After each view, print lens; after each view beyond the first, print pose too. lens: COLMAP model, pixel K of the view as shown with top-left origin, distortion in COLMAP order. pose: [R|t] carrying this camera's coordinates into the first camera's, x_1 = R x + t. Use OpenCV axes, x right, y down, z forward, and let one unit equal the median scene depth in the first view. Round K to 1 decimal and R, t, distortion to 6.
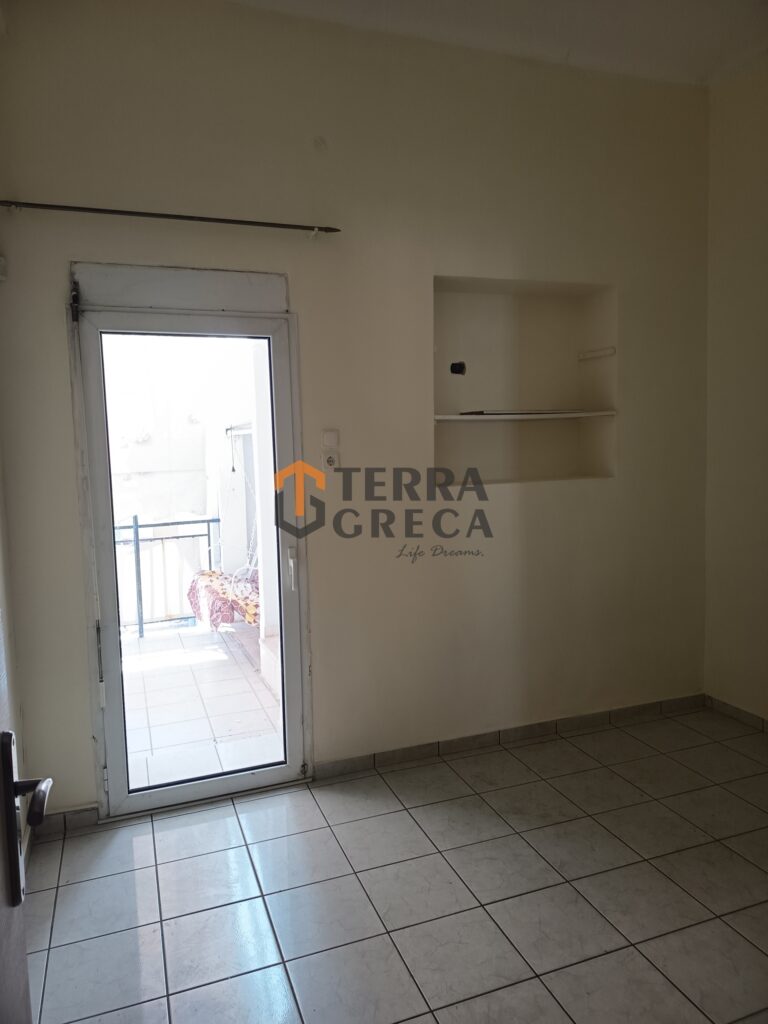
lens RADIAL K [[708.9, 0, 375.7], [0, 708.9, 503.6], [0, 0, 1]] dist [0.052299, -0.064974]
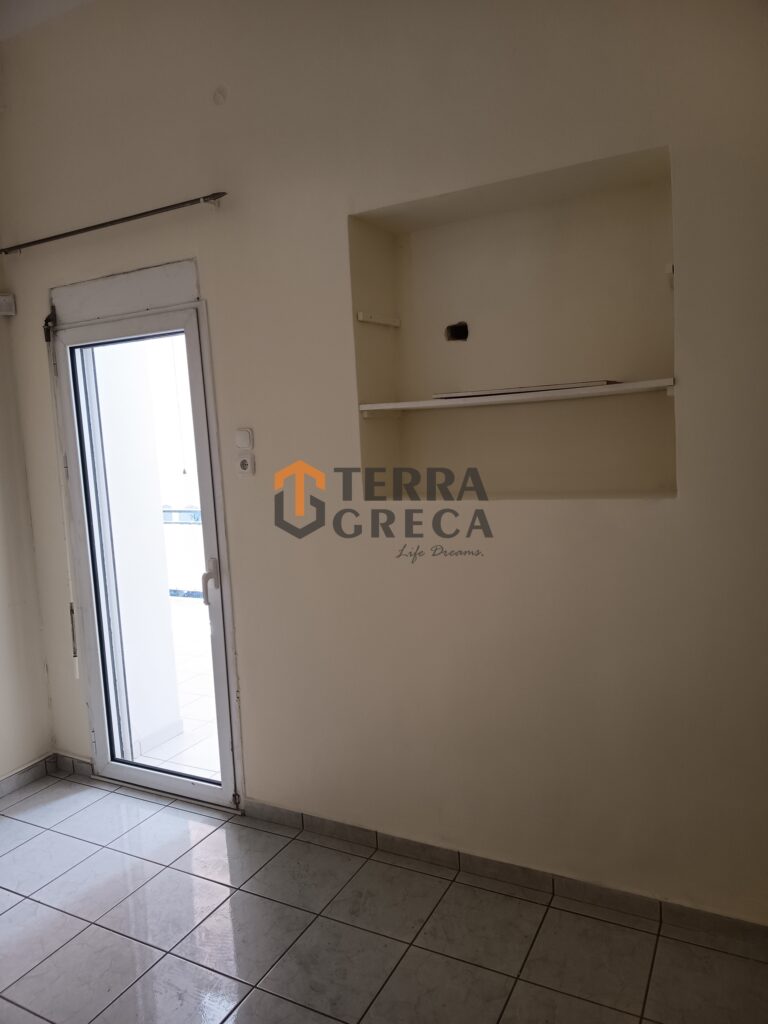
lens RADIAL K [[708.9, 0, 388.7], [0, 708.9, 510.7], [0, 0, 1]] dist [0.052299, -0.064974]
pose [[0.670708, 0.068607, -0.738541, 0.710718], [-0.032573, 0.997477, 0.063080, -0.065473], [0.741006, -0.018252, 0.671251, 0.554012]]
